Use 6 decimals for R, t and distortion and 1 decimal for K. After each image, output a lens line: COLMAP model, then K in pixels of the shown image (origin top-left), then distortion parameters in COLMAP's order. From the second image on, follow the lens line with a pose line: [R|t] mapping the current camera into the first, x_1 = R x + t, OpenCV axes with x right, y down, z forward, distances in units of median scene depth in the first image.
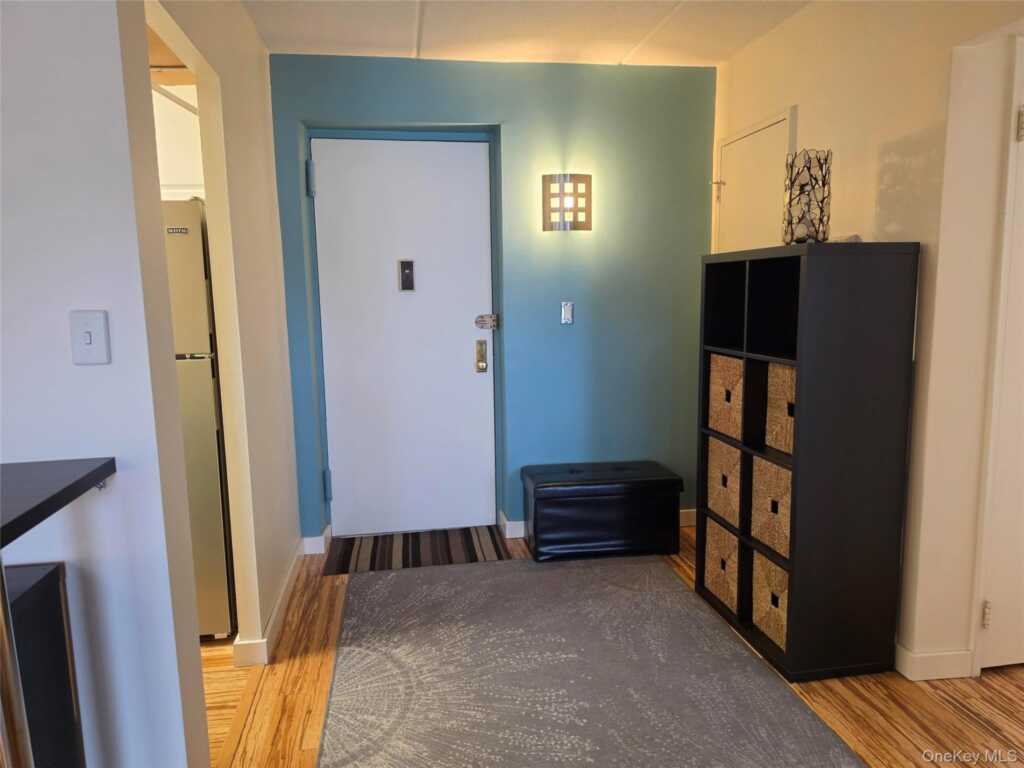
lens RADIAL K [[710.0, 0, 505.5], [0, 710.0, 389.0], [0, 0, 1]] dist [0.067762, -0.087982]
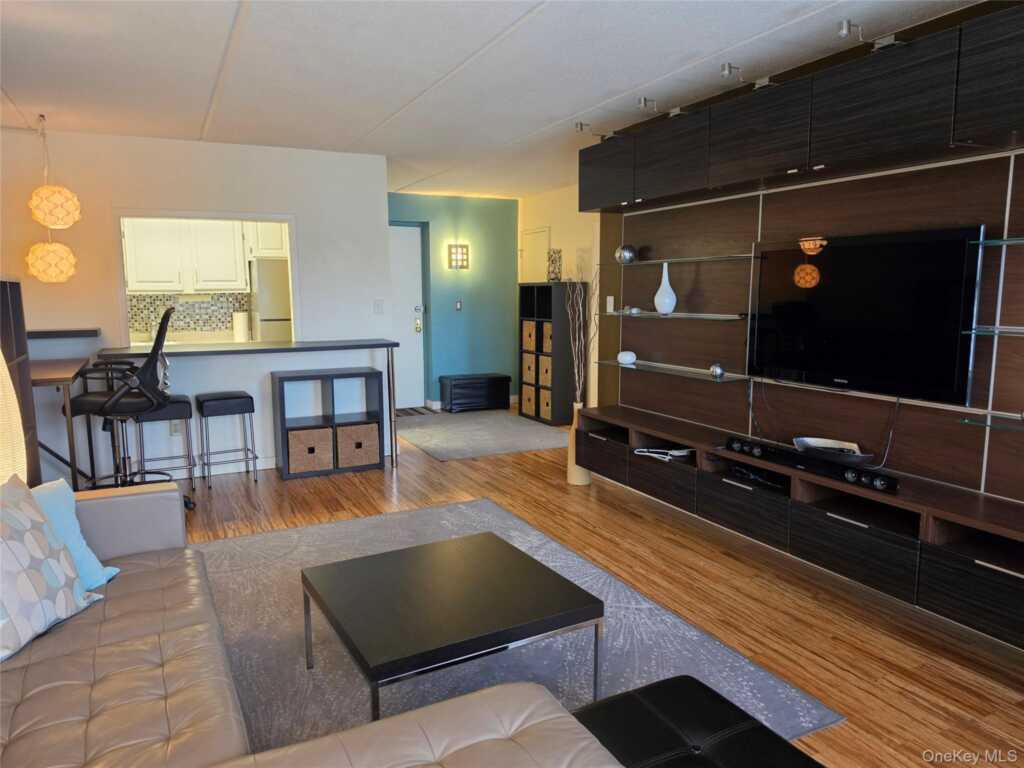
lens RADIAL K [[710.0, 0, 506.9], [0, 710.0, 389.9], [0, 0, 1]] dist [0.067762, -0.087982]
pose [[0.954286, -0.026074, 0.297755, -0.534225], [0.027099, 0.999633, 0.000685, 0.195558], [-0.297664, 0.007415, 0.954642, -1.425080]]
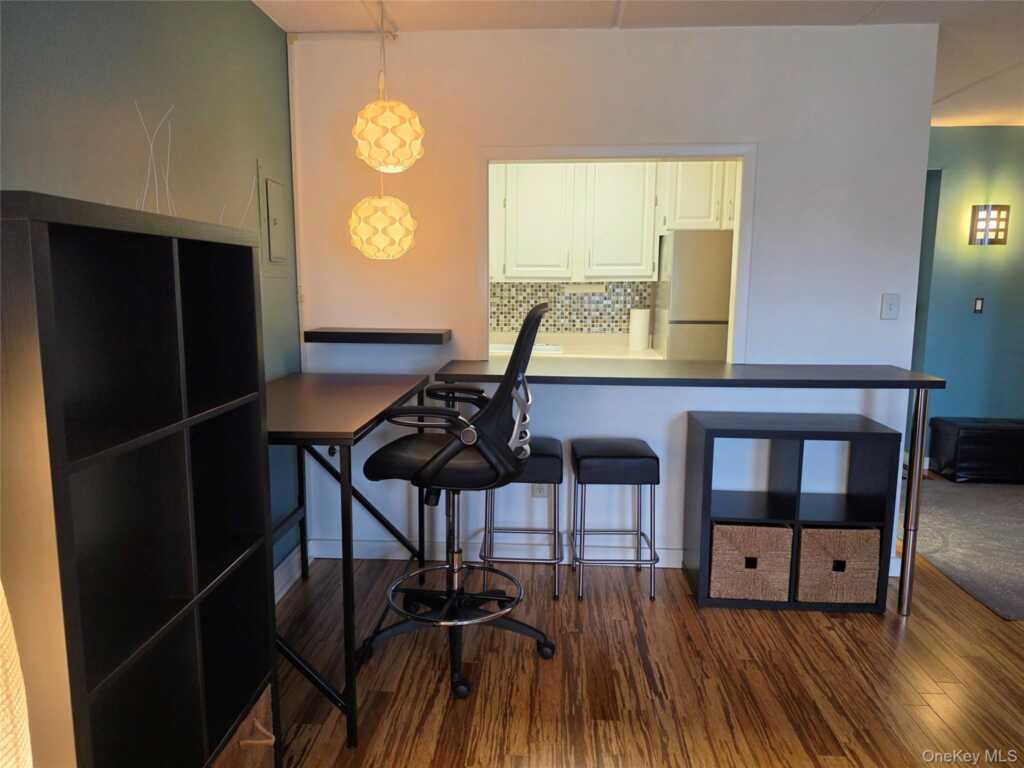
lens RADIAL K [[710.0, 0, 516.7], [0, 710.0, 386.3], [0, 0, 1]] dist [0.067762, -0.087982]
pose [[0.979173, 0.057204, -0.194804, -0.611329], [-0.055744, 0.998361, 0.012975, 0.096588], [0.195227, -0.001846, 0.980756, -0.631912]]
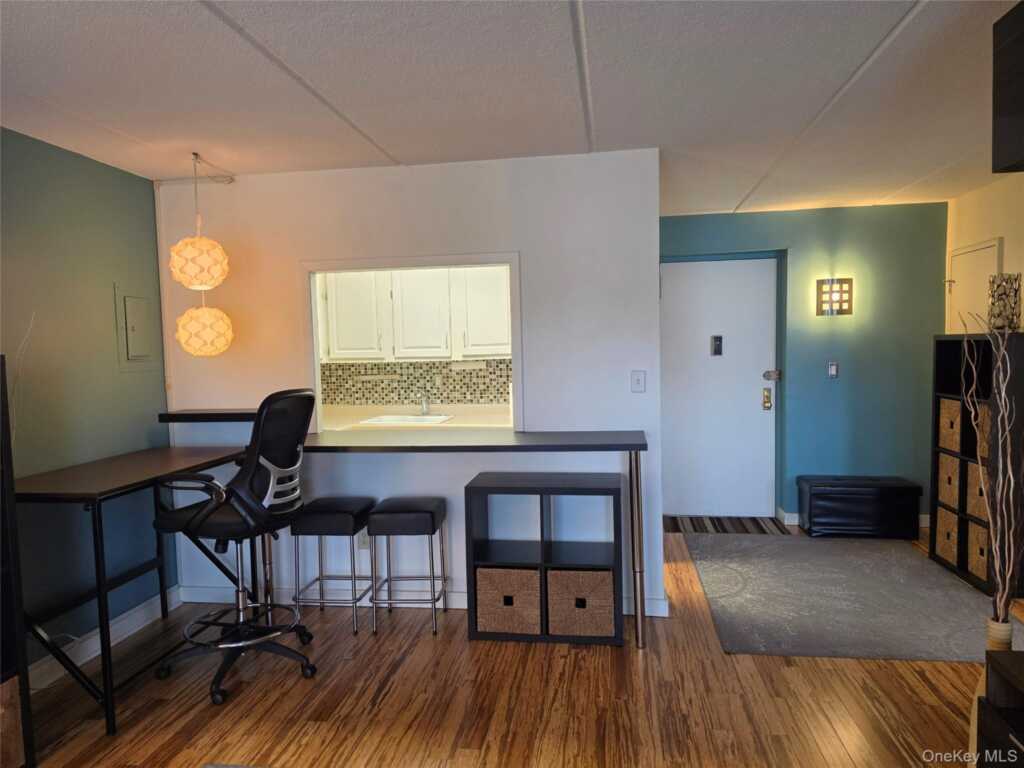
lens RADIAL K [[710.0, 0, 508.8], [0, 710.0, 397.3], [0, 0, 1]] dist [0.067762, -0.087982]
pose [[0.955923, 0.018790, -0.293017, -0.143429], [-0.037077, 0.997686, -0.056983, 0.069813], [0.291268, 0.065336, 0.954408, -0.730796]]
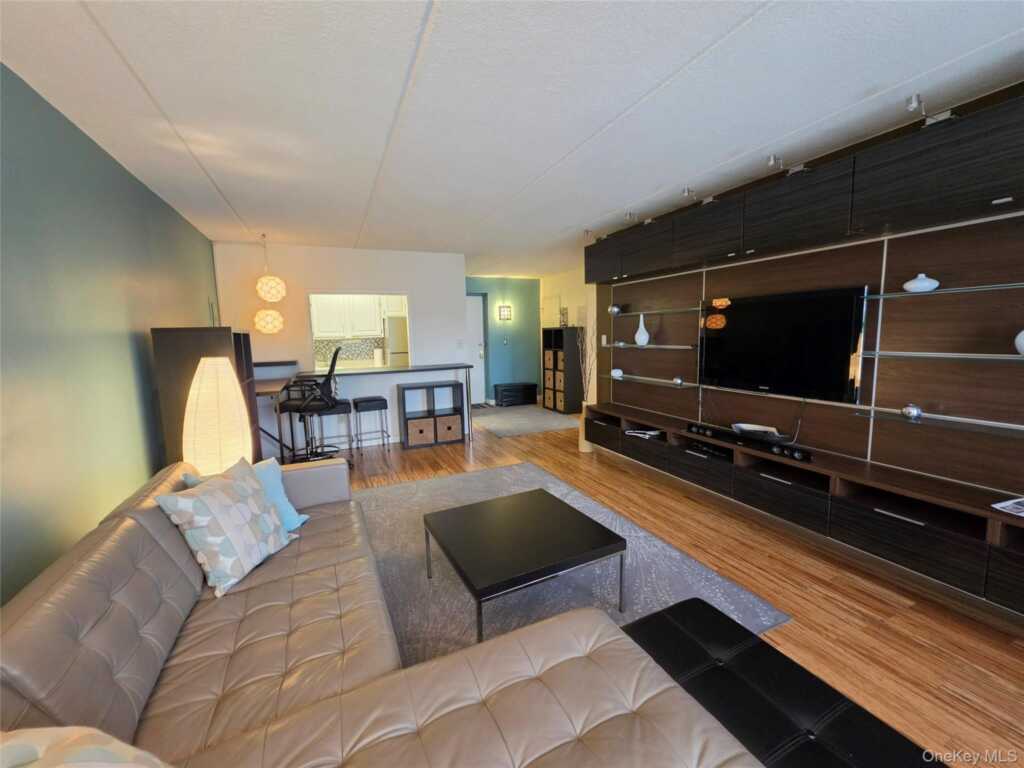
lens RADIAL K [[411.9, 0, 514.2], [0, 411.9, 379.9], [0, 0, 1]] dist [-0.003079, 0.000261]
pose [[0.962663, -0.031330, 0.268884, -0.555346], [0.039631, 0.998889, -0.025498, 0.180113], [-0.267786, 0.035202, 0.962835, -1.319893]]
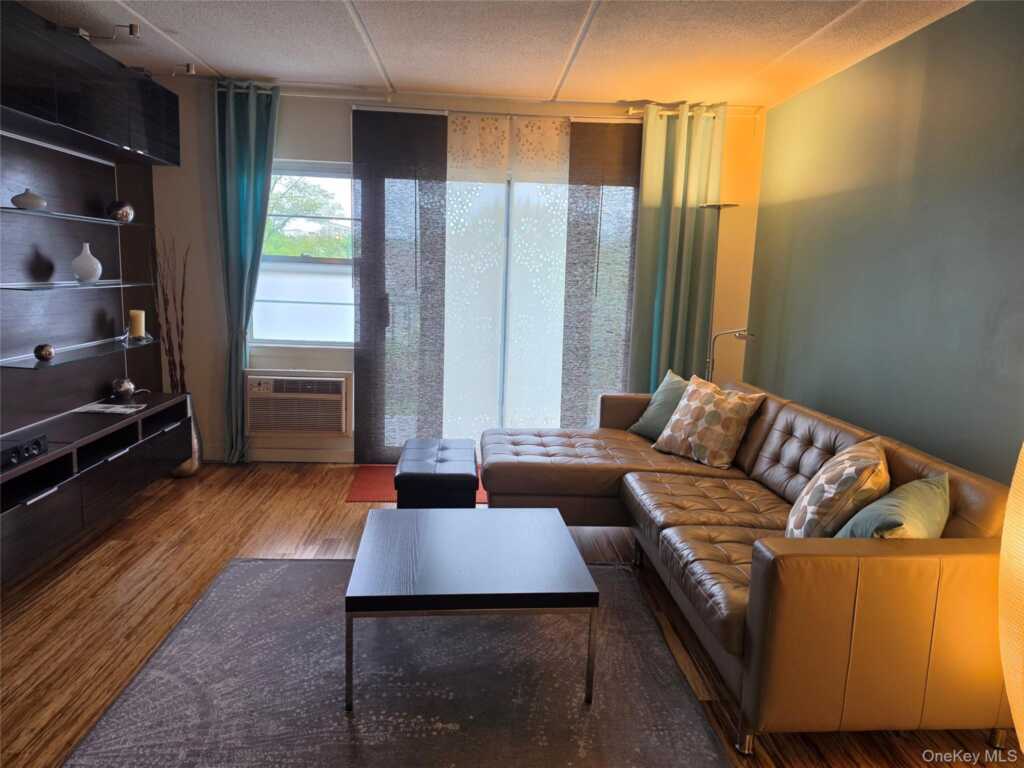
lens RADIAL K [[710.0, 0, 515.0], [0, 710.0, 391.0], [0, 0, 1]] dist [0.067762, -0.087982]
pose [[-0.995119, -0.031658, 0.093466, -0.497230], [-0.002440, 0.954747, 0.297409, -0.016264], [-0.098651, 0.295730, -0.950164, 0.115593]]
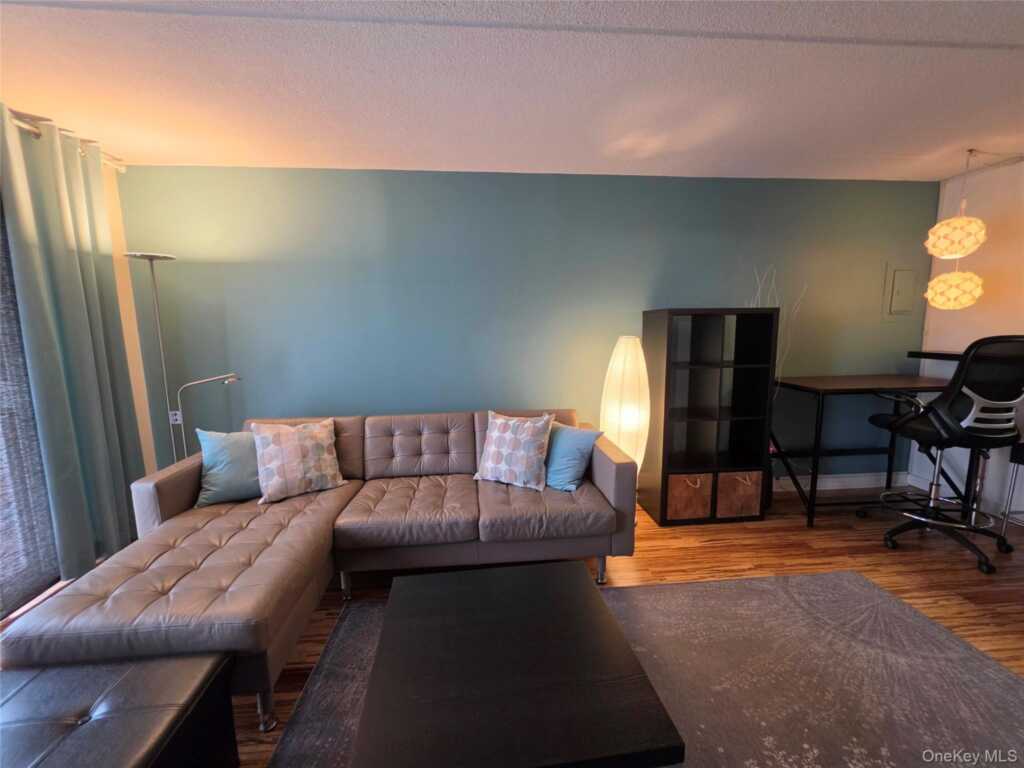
lens RADIAL K [[411.9, 0, 511.0], [0, 411.9, 384.0], [0, 0, 1]] dist [-0.003079, 0.000261]
pose [[-0.072215, 0.157907, -0.984810, 0.010560], [-0.120880, 0.978724, 0.165795, 0.079697], [0.990037, 0.131017, -0.051591, -0.633605]]
